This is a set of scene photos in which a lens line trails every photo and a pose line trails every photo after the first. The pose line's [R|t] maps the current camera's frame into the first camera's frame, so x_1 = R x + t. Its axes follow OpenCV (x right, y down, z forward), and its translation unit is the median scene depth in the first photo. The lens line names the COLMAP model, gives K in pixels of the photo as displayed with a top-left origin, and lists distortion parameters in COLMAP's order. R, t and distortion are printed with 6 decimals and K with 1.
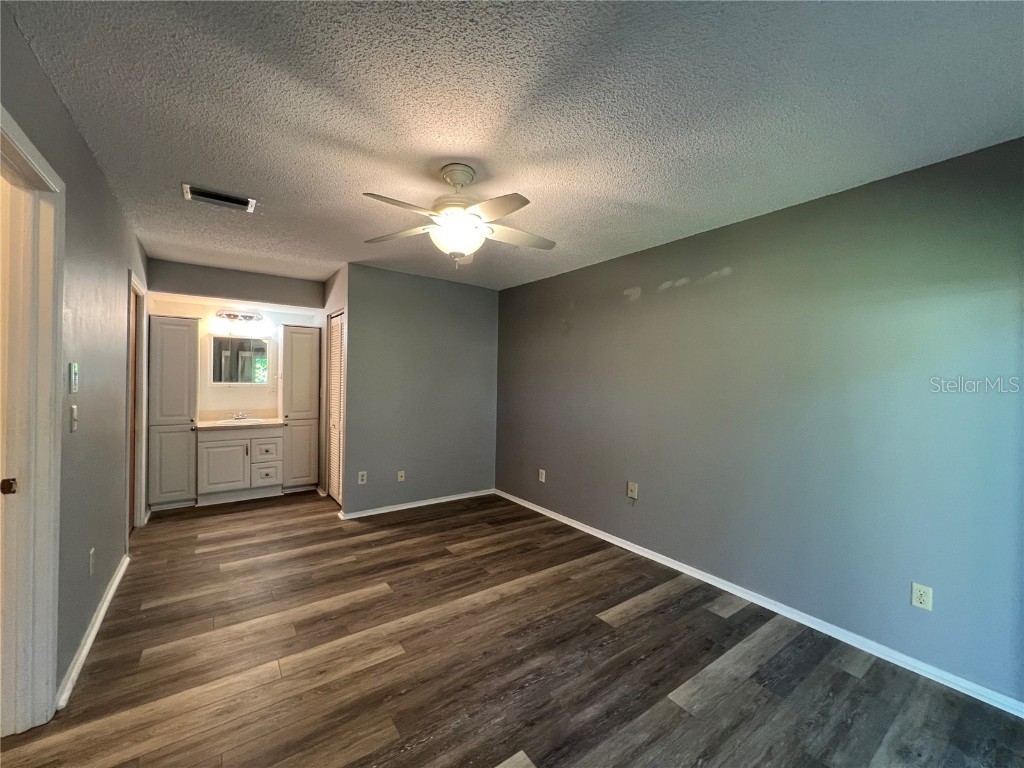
lens RADIAL K [[416.8, 0, 508.9], [0, 416.8, 379.2], [0, 0, 1]] dist [-0.000322, 0.000301]
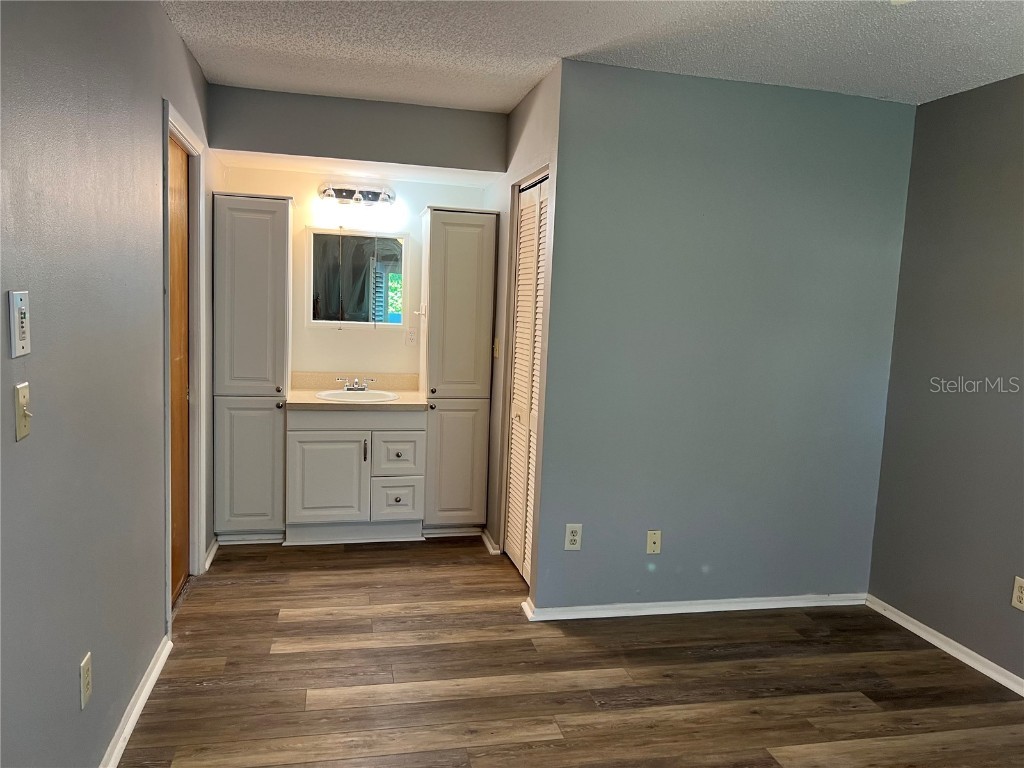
lens RADIAL K [[773.9, 0, 505.6], [0, 773.9, 387.2], [0, 0, 1]] dist [0.064024, -0.069319]
pose [[0.919548, 0.067146, -0.387200, -0.095966], [-0.029340, 0.994275, 0.102744, -0.017558], [0.391882, -0.083117, 0.916253, 0.188371]]
